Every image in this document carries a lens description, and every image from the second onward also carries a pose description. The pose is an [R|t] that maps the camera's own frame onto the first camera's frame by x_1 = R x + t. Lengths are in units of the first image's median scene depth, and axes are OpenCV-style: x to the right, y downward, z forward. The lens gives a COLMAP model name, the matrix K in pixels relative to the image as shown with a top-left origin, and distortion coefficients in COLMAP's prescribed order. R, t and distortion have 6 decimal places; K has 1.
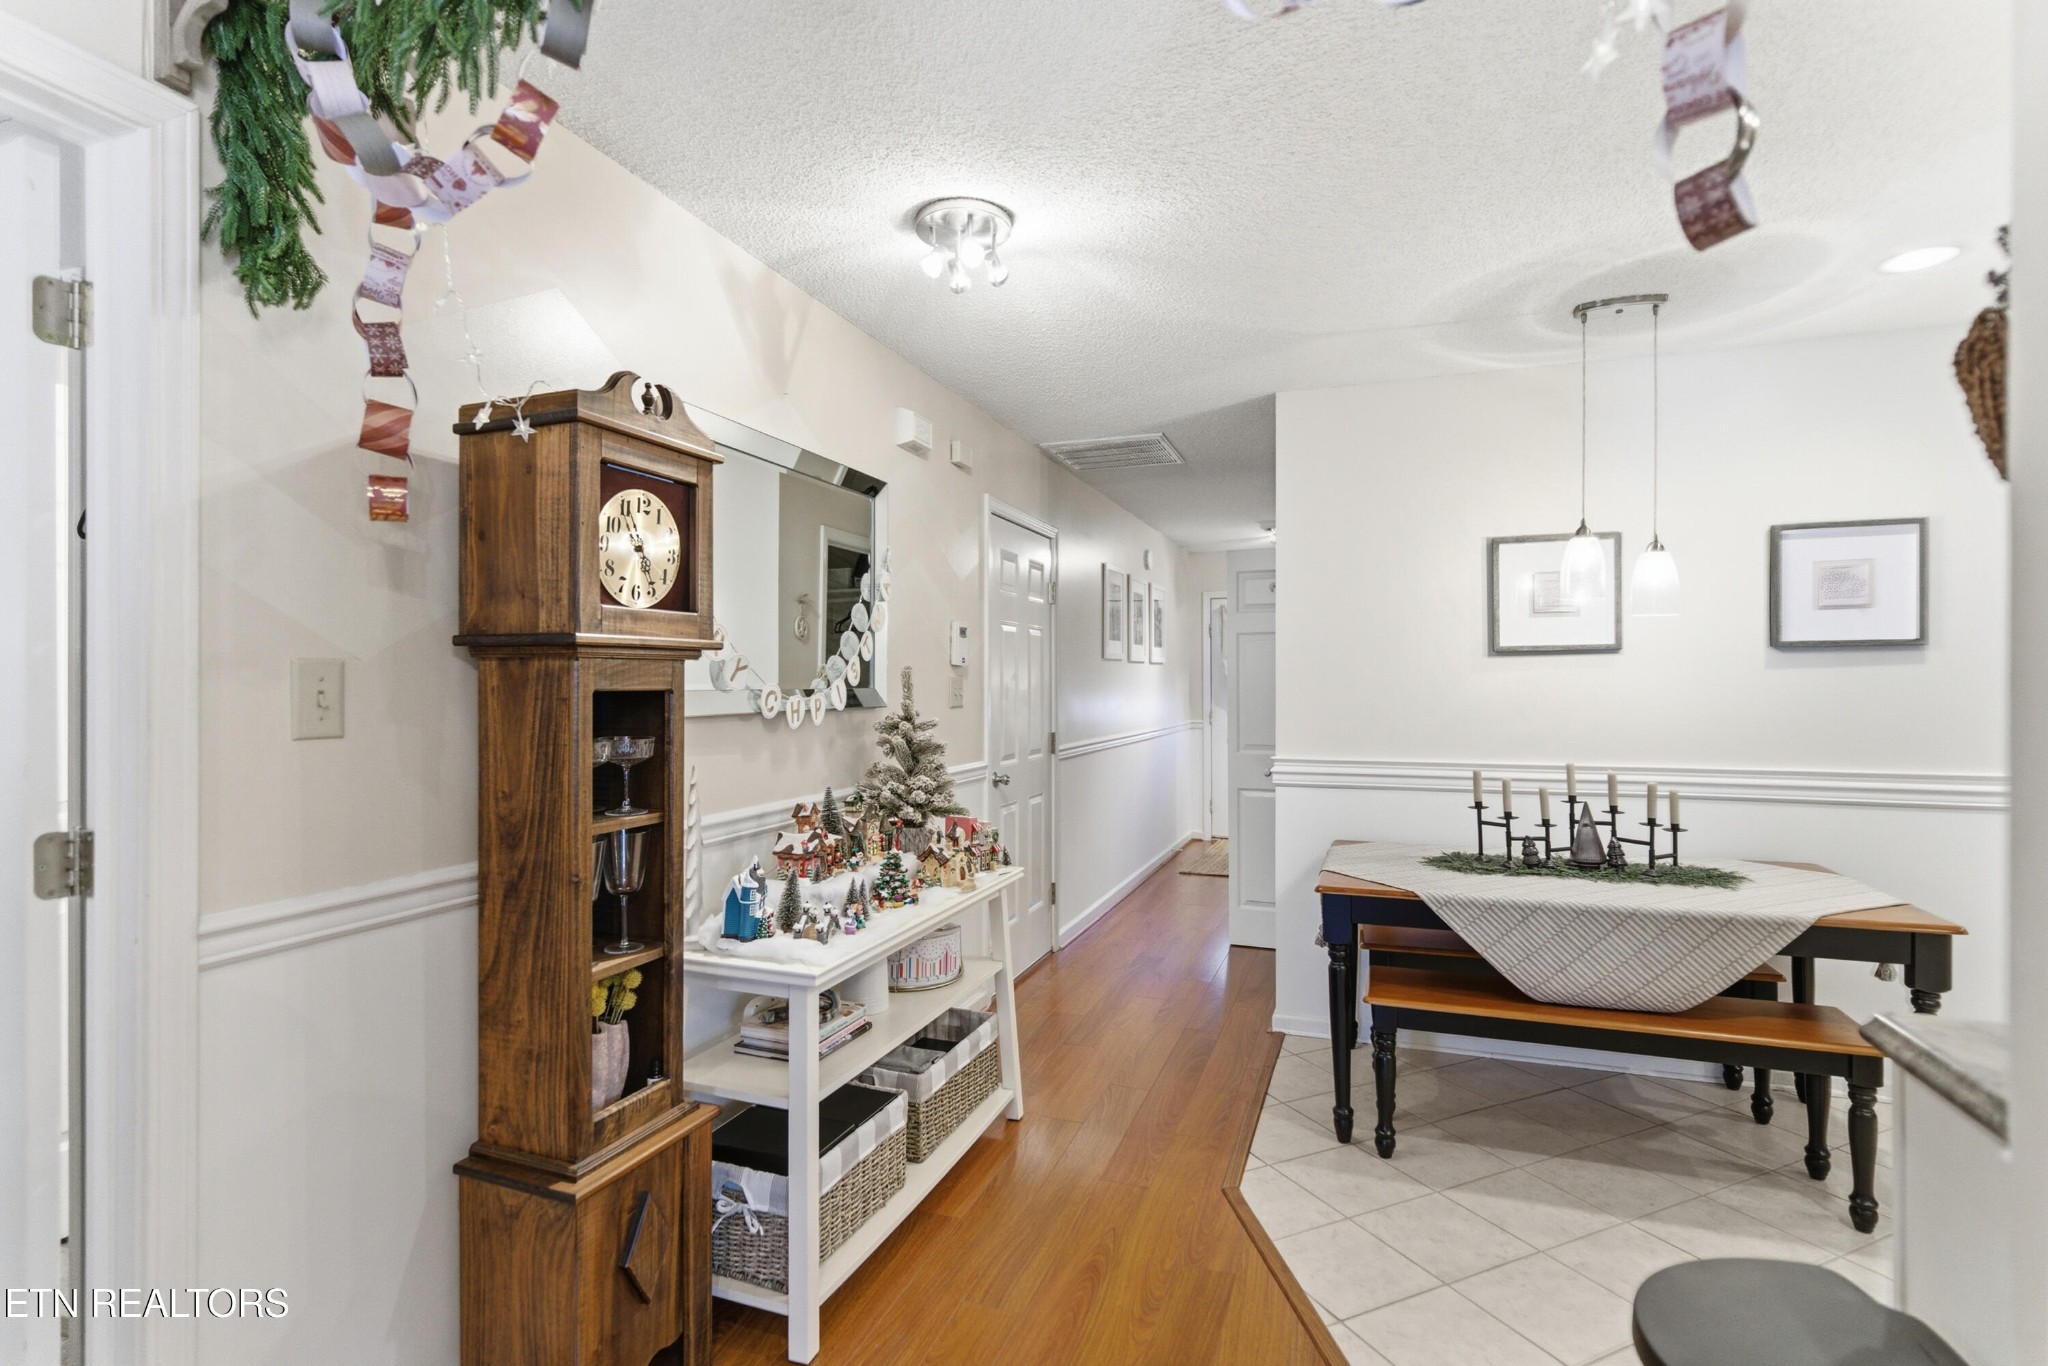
lens RADIAL K [[985.2, 0, 1024.0], [0, 985.2, 683.0], [0, 0, 1]] dist [-0.000577, 0.000001]
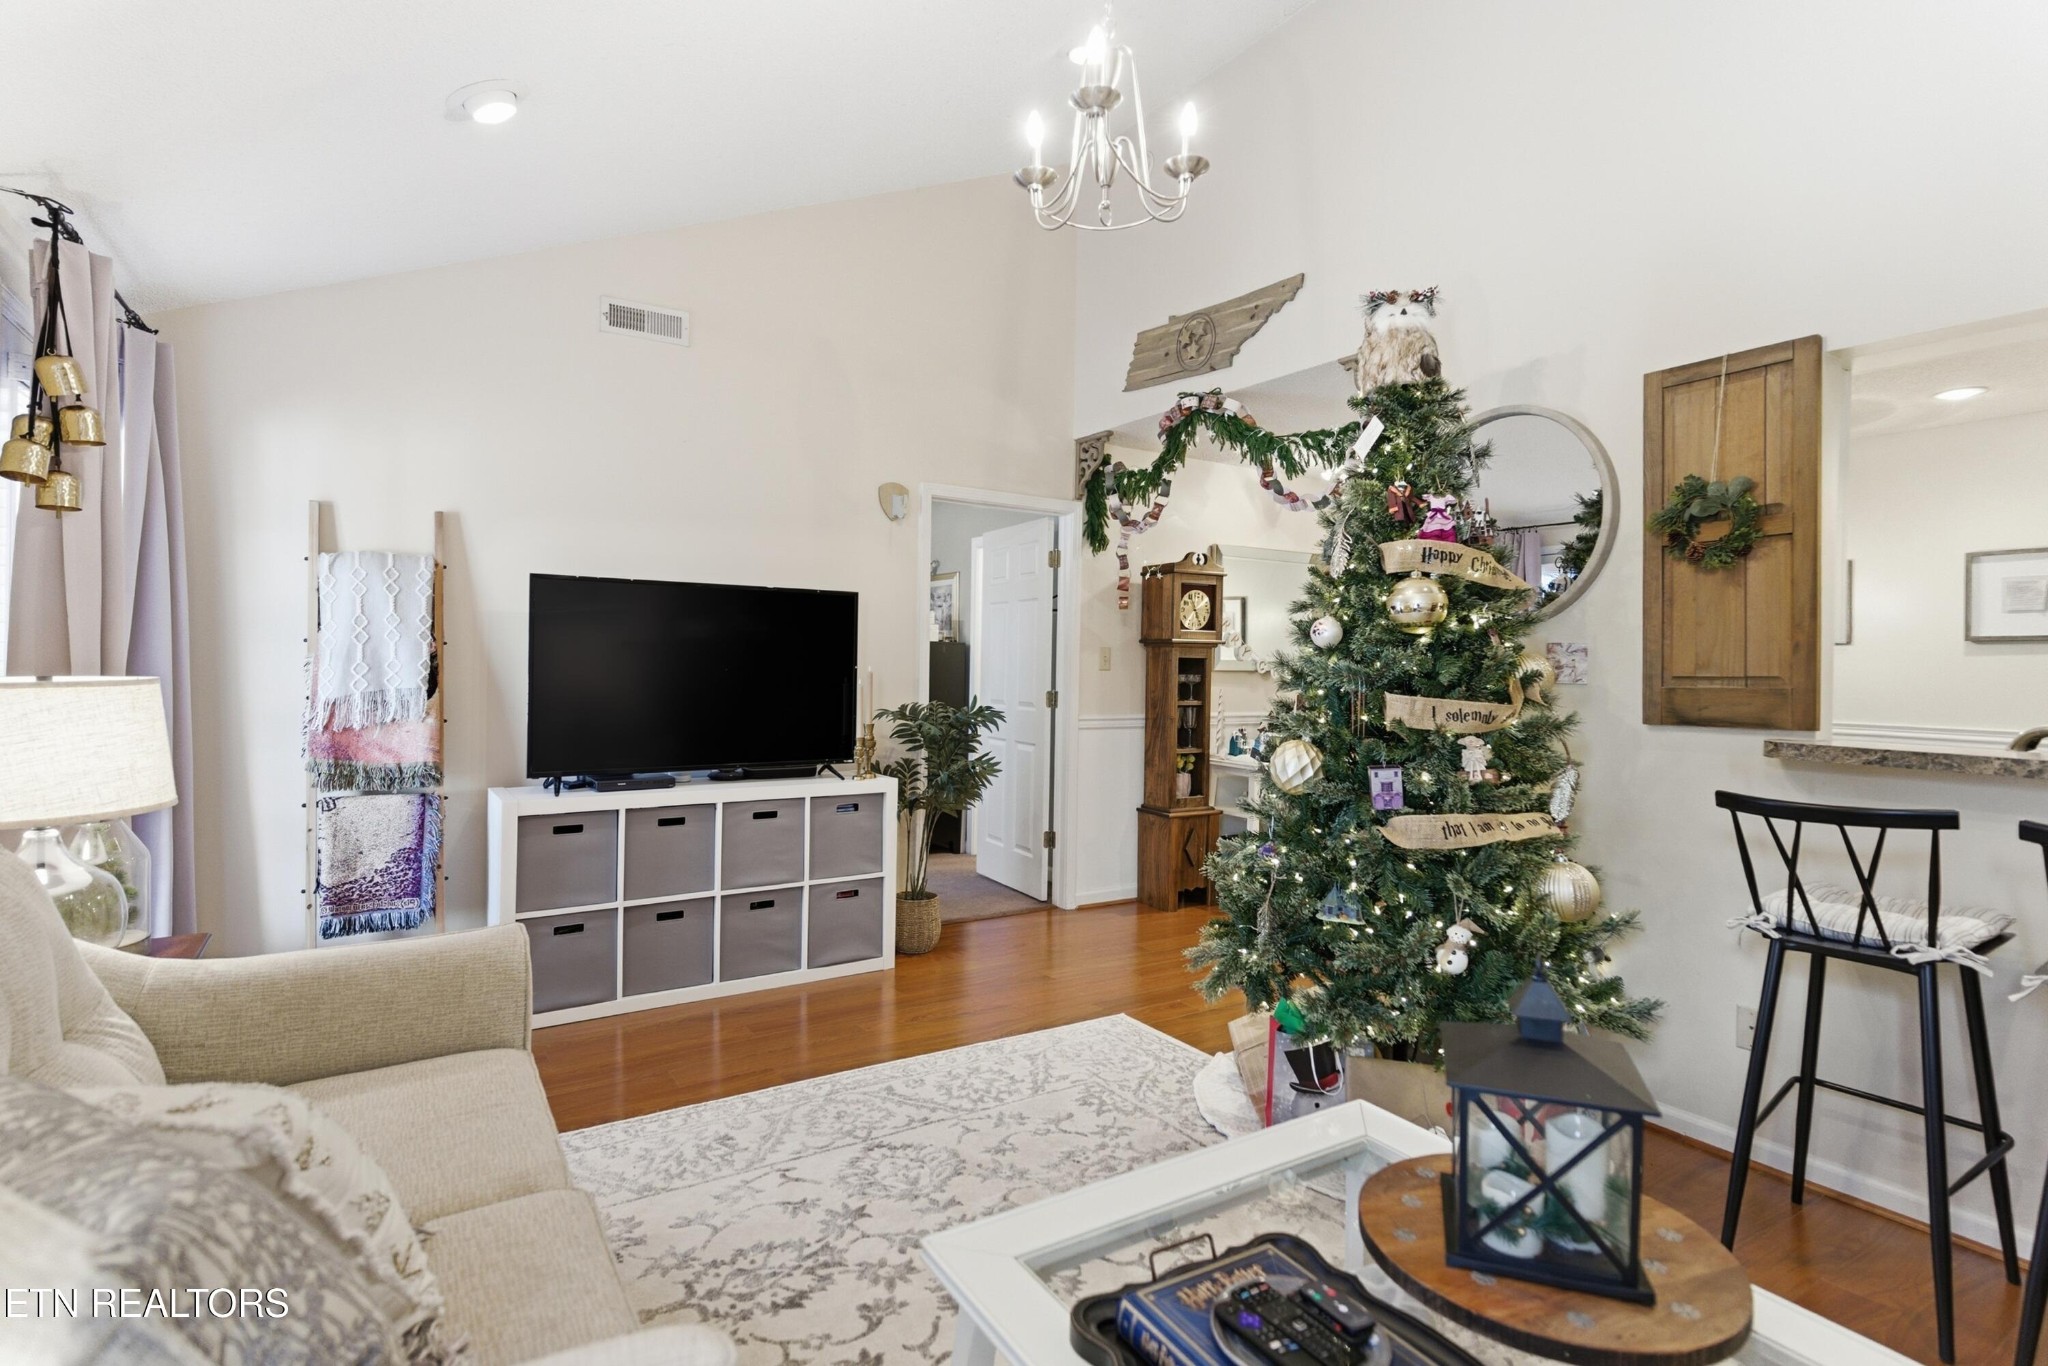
lens RADIAL K [[1006.2, 0, 1023.8], [0, 1006.2, 668.6], [0, 0, 1]] dist [0.004540, -0.006839]
pose [[0.794826, 0.015615, -0.606637, 1.082986], [-0.016477, 0.999856, 0.004148, 0.036951], [0.606614, 0.006698, 0.794969, -1.788015]]
